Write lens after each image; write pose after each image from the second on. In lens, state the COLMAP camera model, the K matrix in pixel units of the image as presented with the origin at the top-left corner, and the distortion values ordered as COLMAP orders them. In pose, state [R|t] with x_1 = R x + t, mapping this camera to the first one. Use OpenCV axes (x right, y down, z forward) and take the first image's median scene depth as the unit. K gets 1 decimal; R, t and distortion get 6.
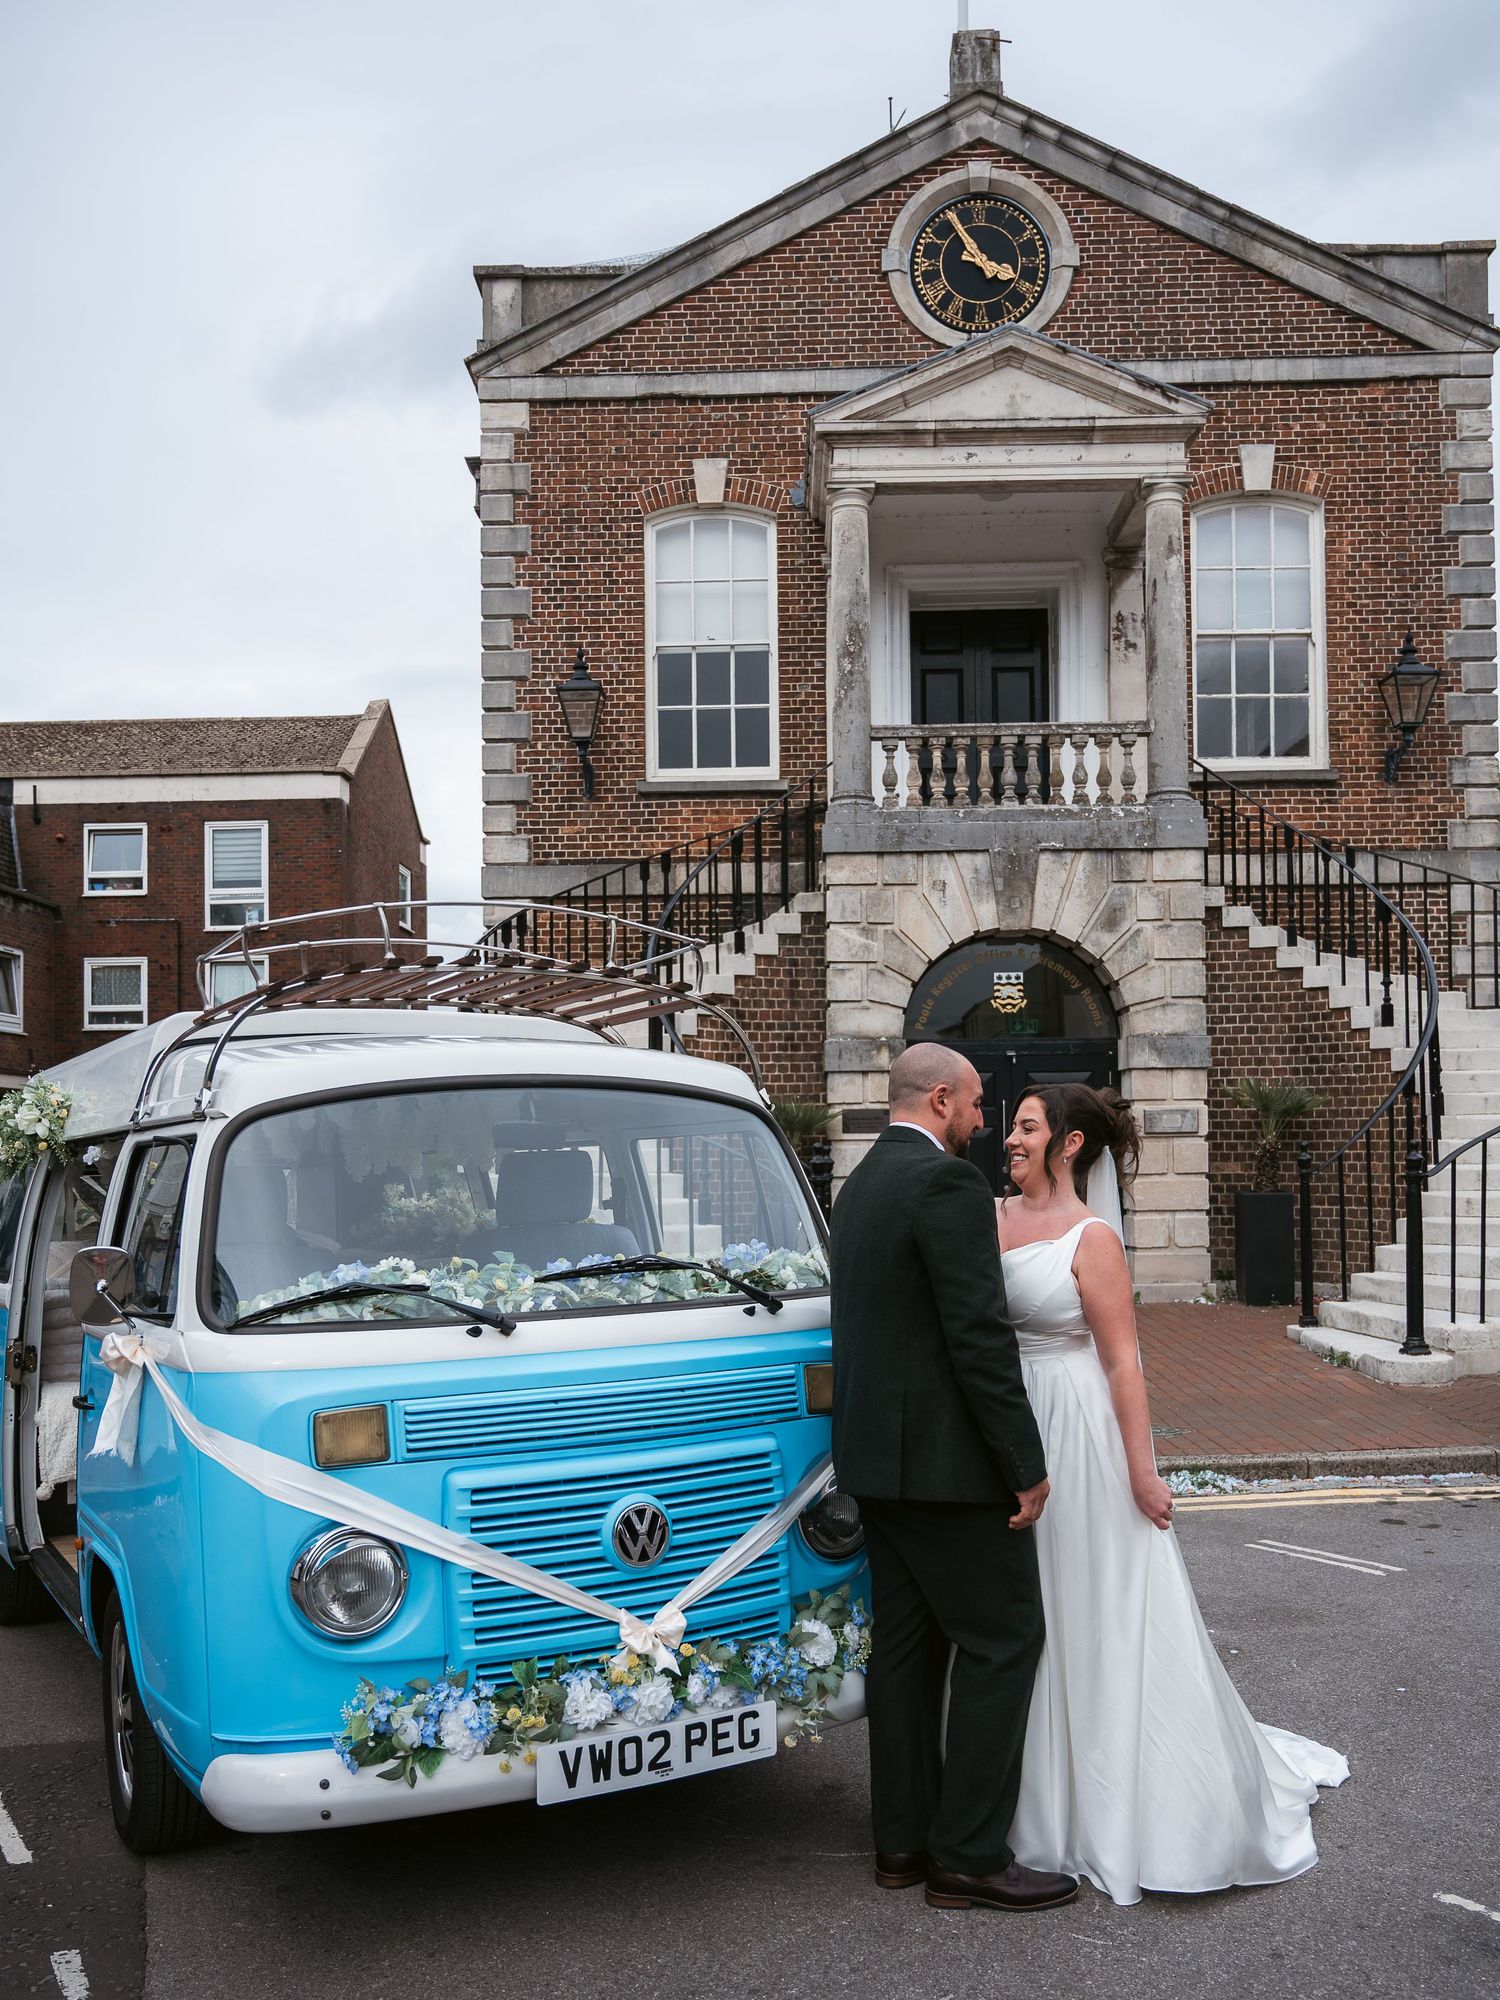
lens RADIAL K [[1590.3, 0, 750.0], [0, 1590.3, 1000.0], [0, 0, 1]] dist [-0.000889, -0.000742]
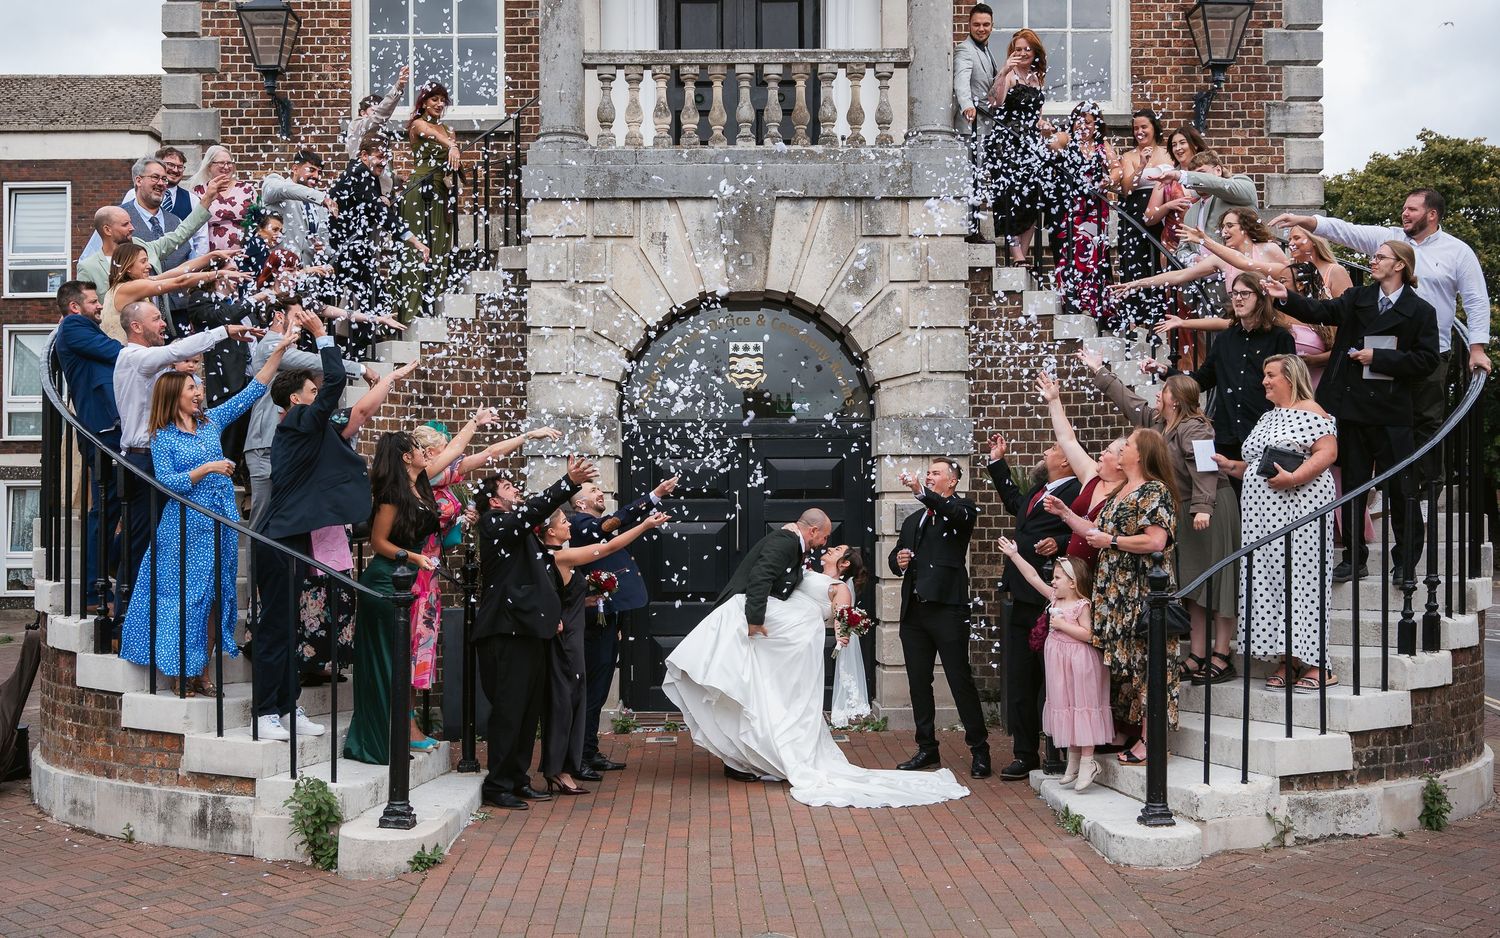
lens RADIAL K [[1472.4, 0, 749.7], [0, 1472.4, 391.8], [0, 0, 1]] dist [-0.004795, 0.015482]
pose [[0.999773, 0.008981, 0.019296, 0.150819], [-0.009119, 0.999934, 0.007058, 0.003954], [-0.019232, -0.007233, 0.999789, 0.207418]]
